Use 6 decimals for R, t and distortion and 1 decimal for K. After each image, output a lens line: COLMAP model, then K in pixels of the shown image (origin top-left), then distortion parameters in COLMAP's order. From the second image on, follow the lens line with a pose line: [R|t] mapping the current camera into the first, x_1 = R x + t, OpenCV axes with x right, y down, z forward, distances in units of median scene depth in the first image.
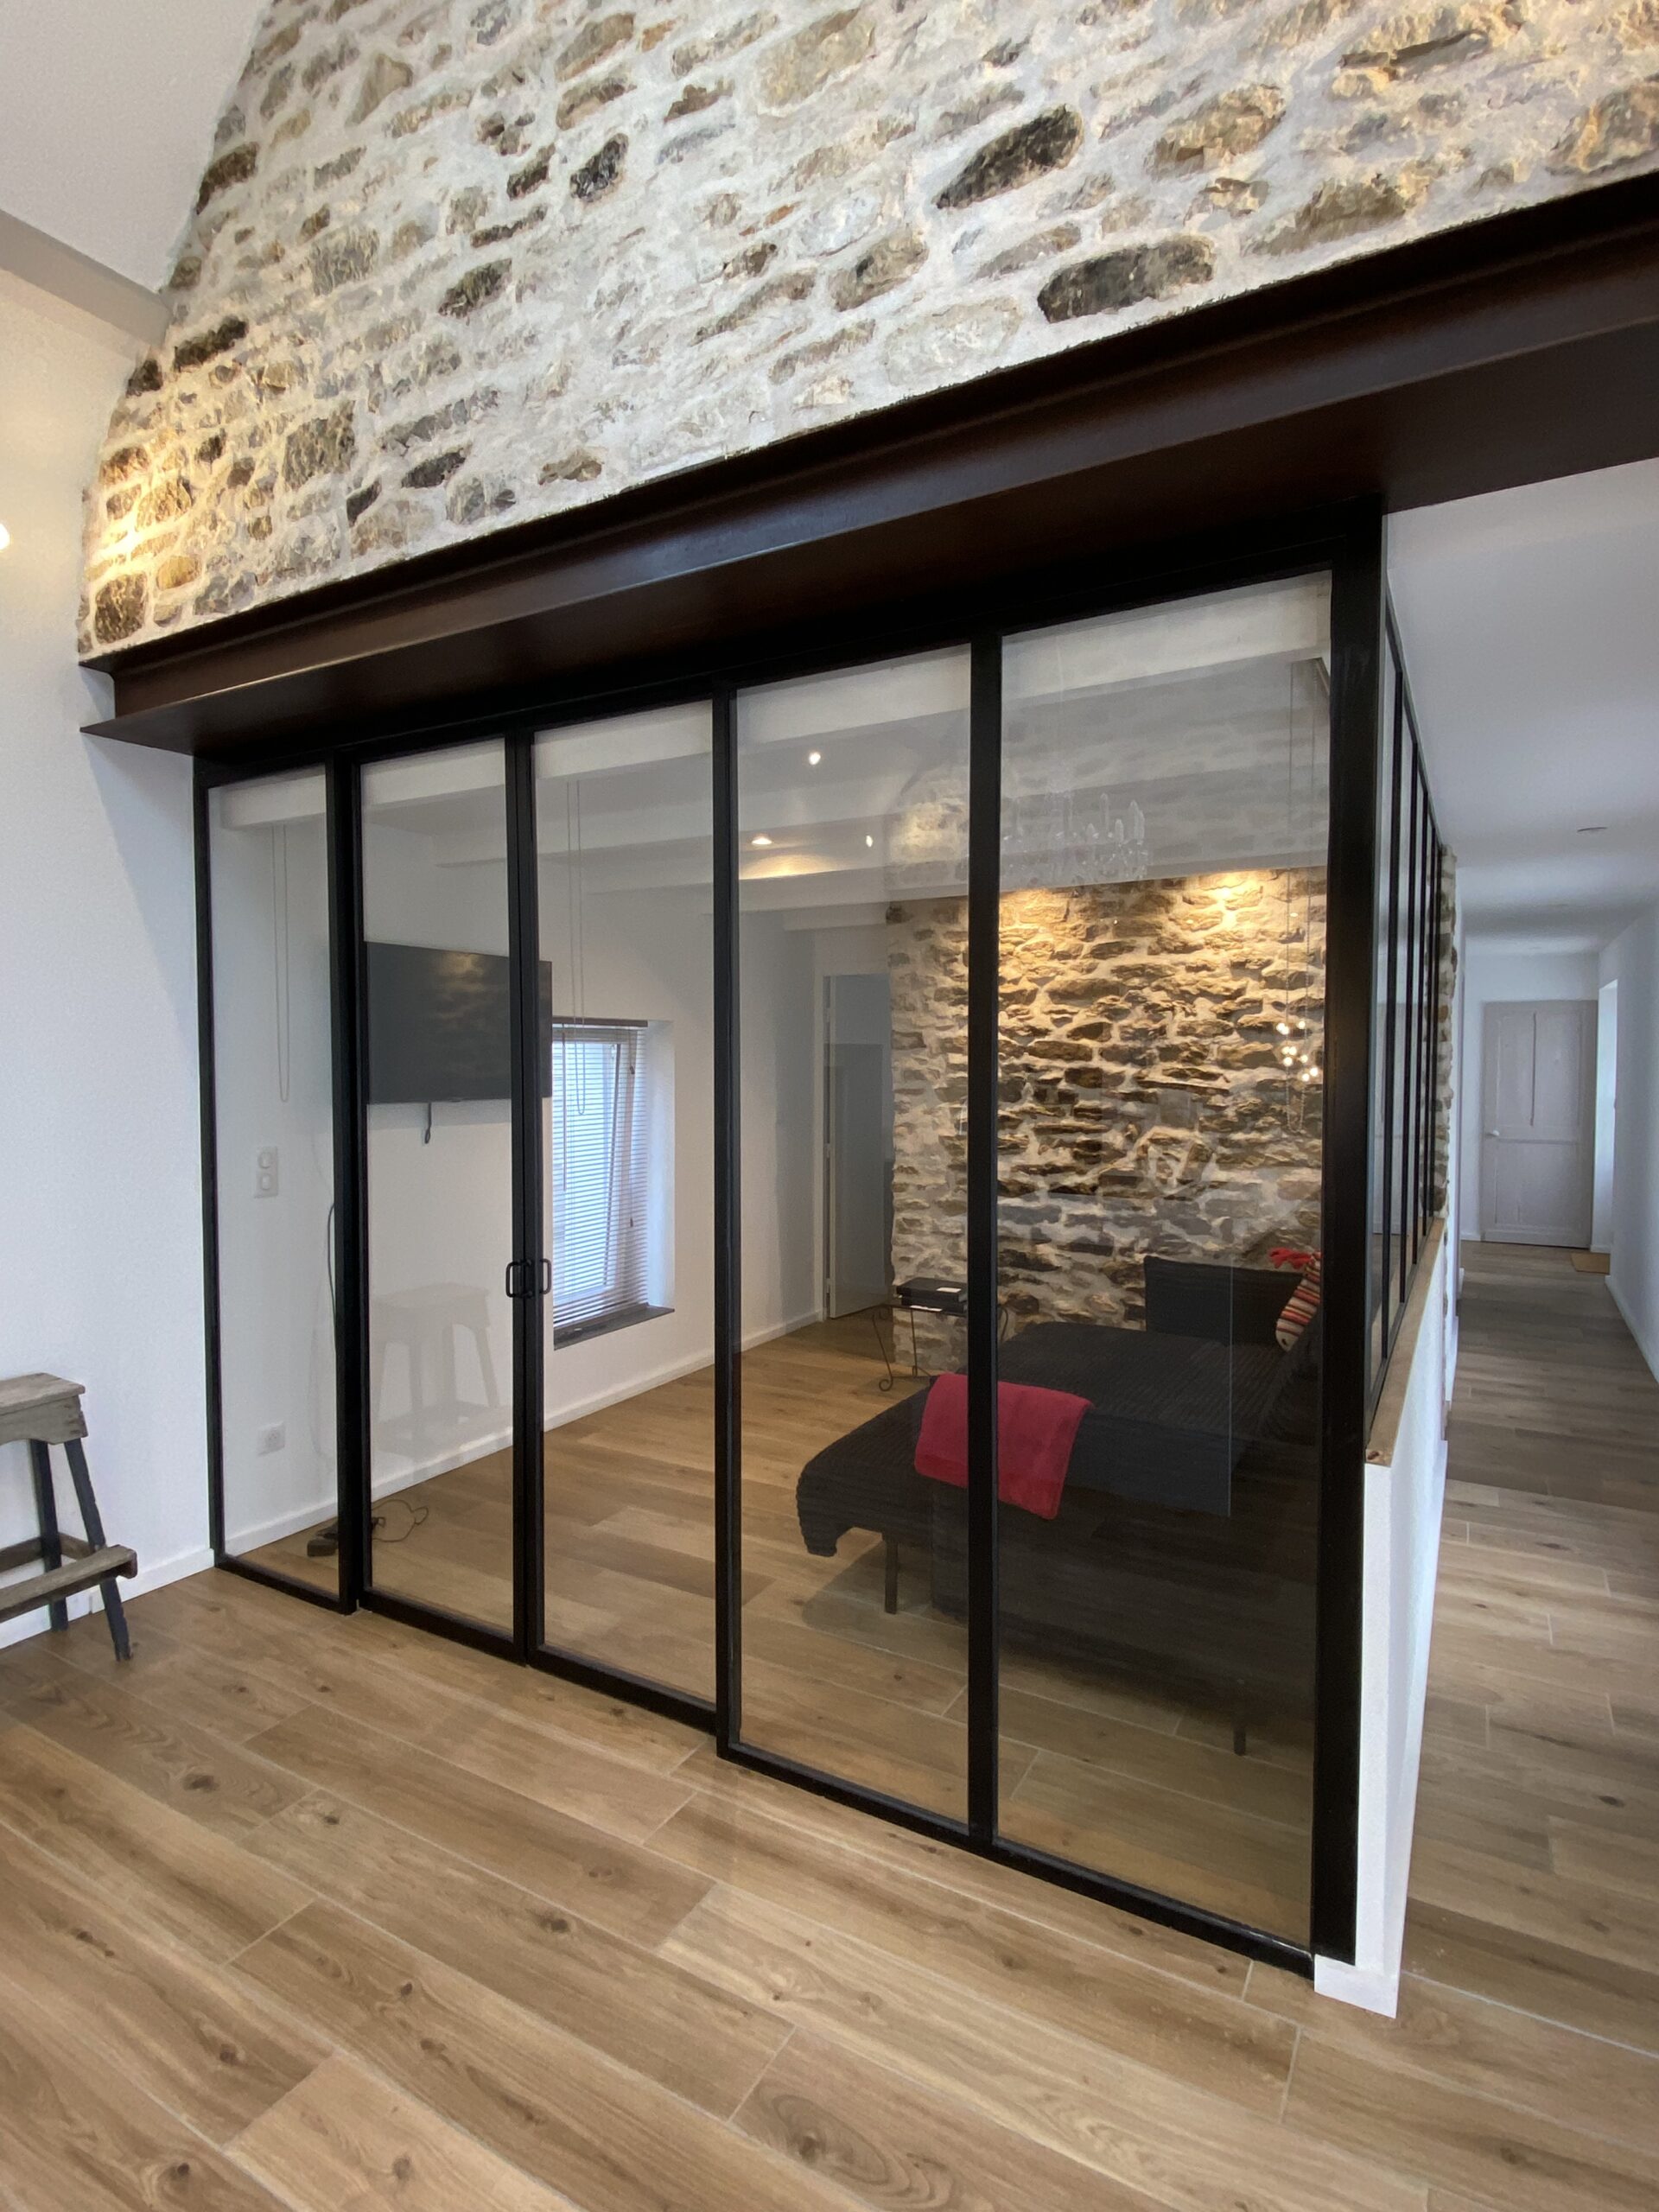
lens RADIAL K [[1119.3, 0, 829.3], [0, 1119.3, 1098.5], [0, 0, 1]] dist [-0.000207, -0.000027]
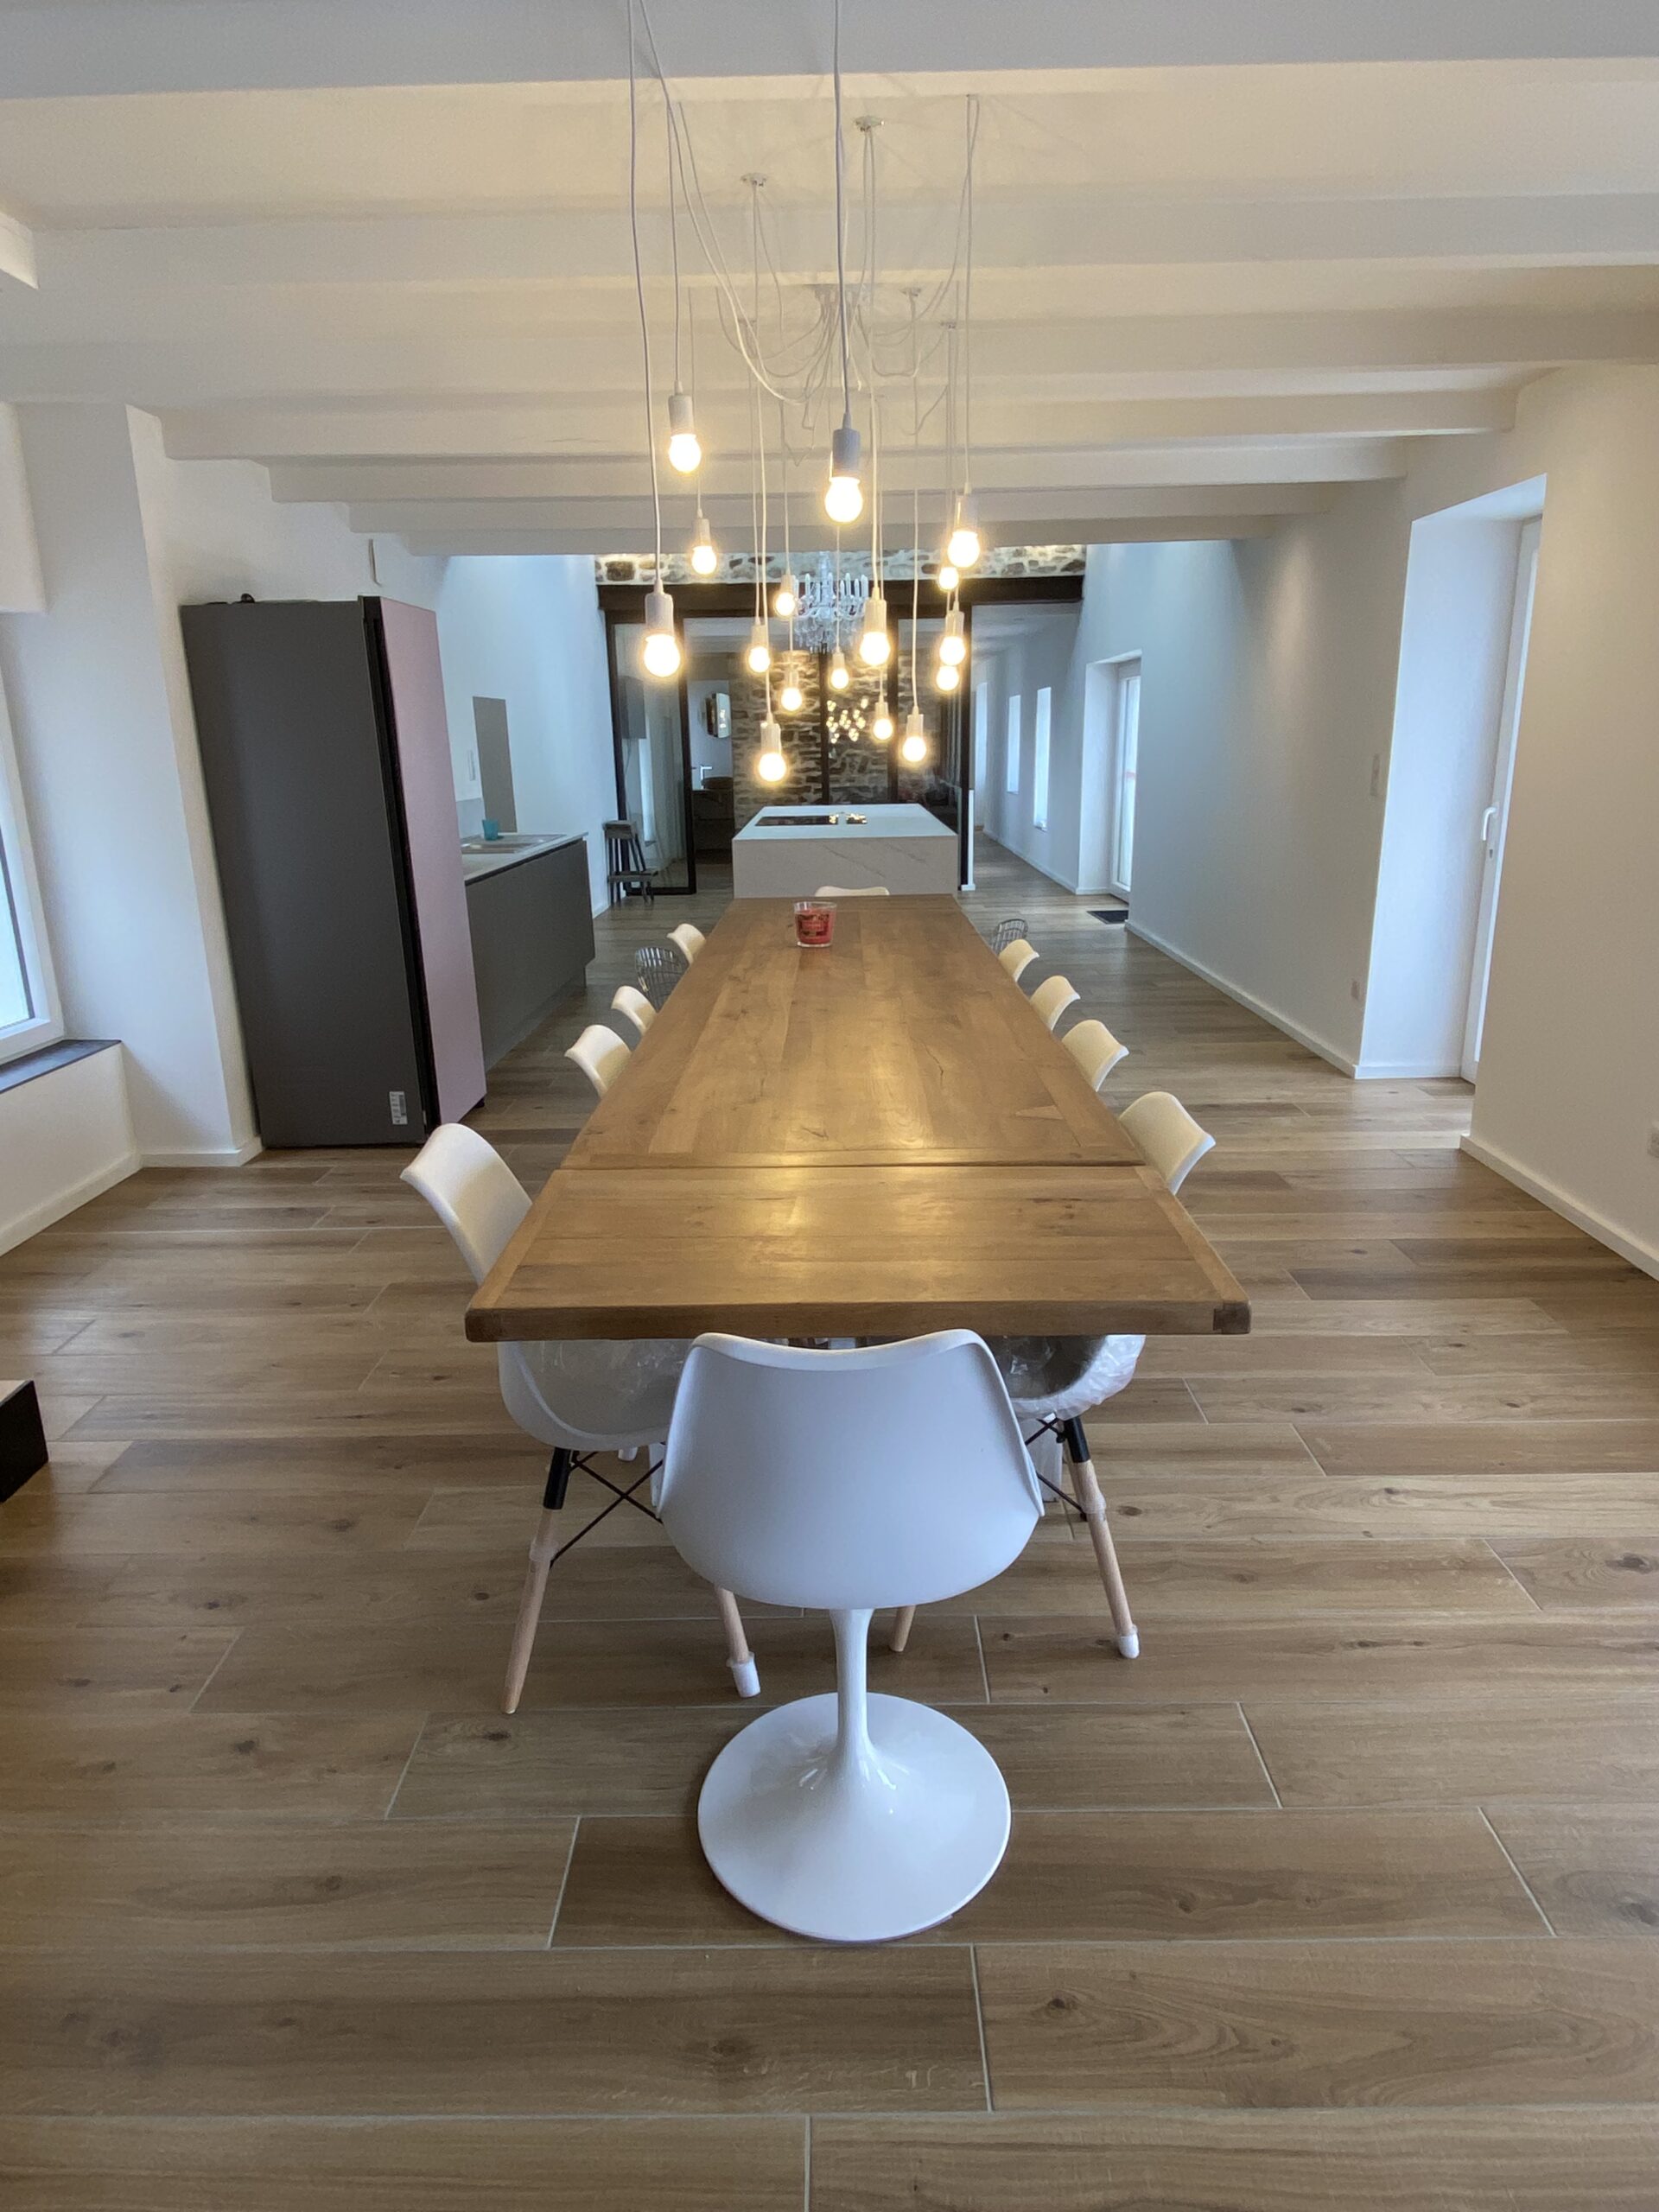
lens RADIAL K [[1289.7, 0, 827.8], [0, 1289.7, 1107.2], [0, 0, 1]] dist [0.001610, 0.000078]
pose [[0.872107, -0.146665, 0.466817, -2.218590], [0.032935, 0.969453, 0.243055, 0.179613], [-0.488205, -0.196595, 0.850298, -2.913876]]
